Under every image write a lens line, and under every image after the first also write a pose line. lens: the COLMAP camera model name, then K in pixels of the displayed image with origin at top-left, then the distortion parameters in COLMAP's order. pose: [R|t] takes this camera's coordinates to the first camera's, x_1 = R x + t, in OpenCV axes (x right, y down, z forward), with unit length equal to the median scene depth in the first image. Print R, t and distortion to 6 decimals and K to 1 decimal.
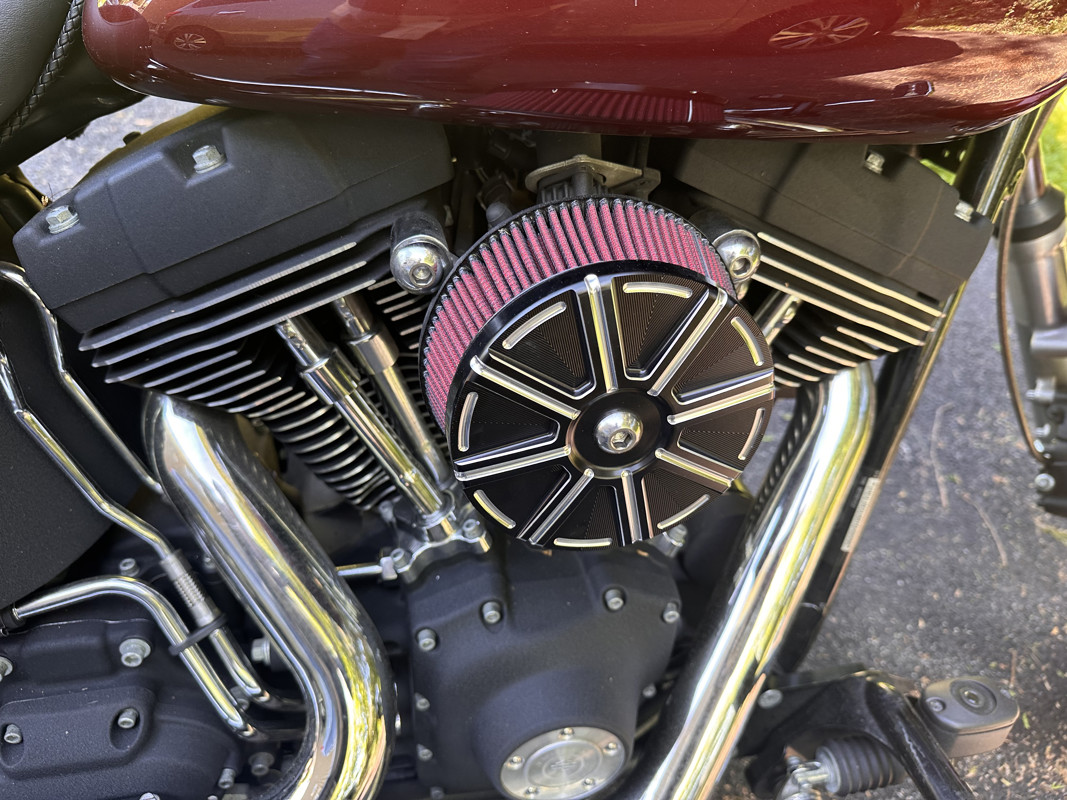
lens RADIAL K [[766.4, 0, 533.5], [0, 766.4, 400.0], [0, 0, 1]] dist [0.002245, 0.002314]
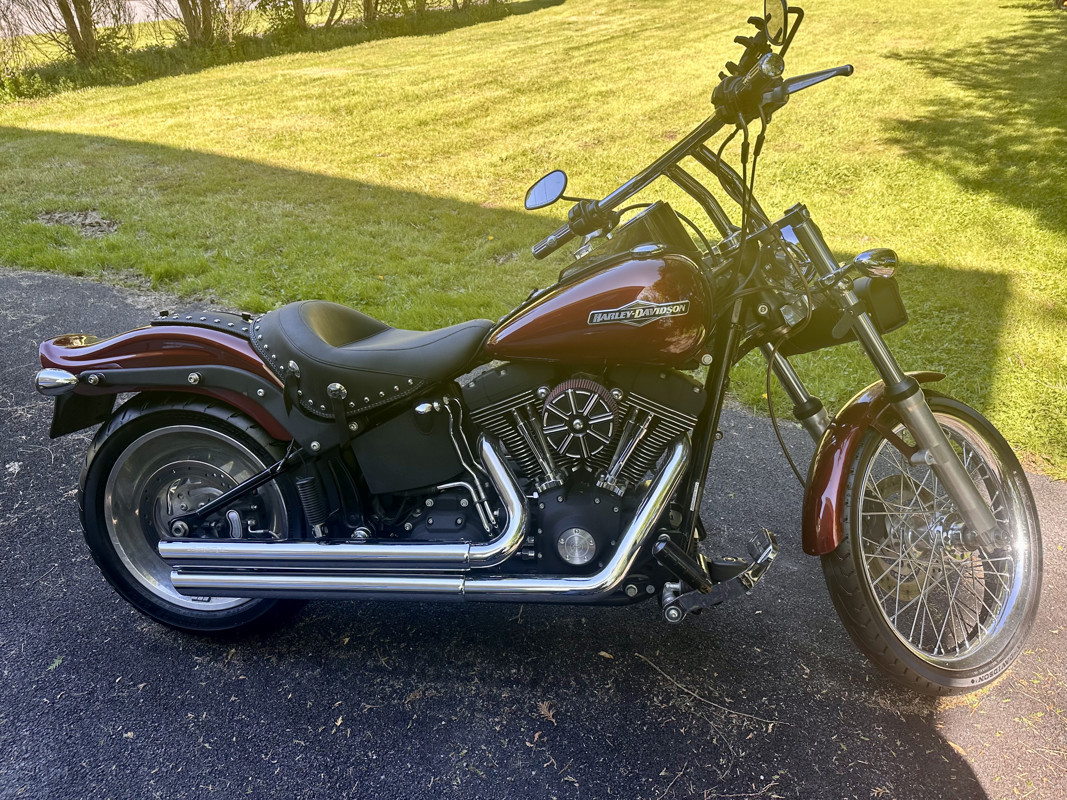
lens RADIAL K [[766.4, 0, 533.5], [0, 766.4, 400.0], [0, 0, 1]] dist [0.002245, 0.002314]
pose [[0.947544, 0.010688, -0.319447, 1.006550], [-0.125355, 0.931796, -0.340651, 1.142706], [0.294018, 0.362826, 0.884257, -2.441757]]
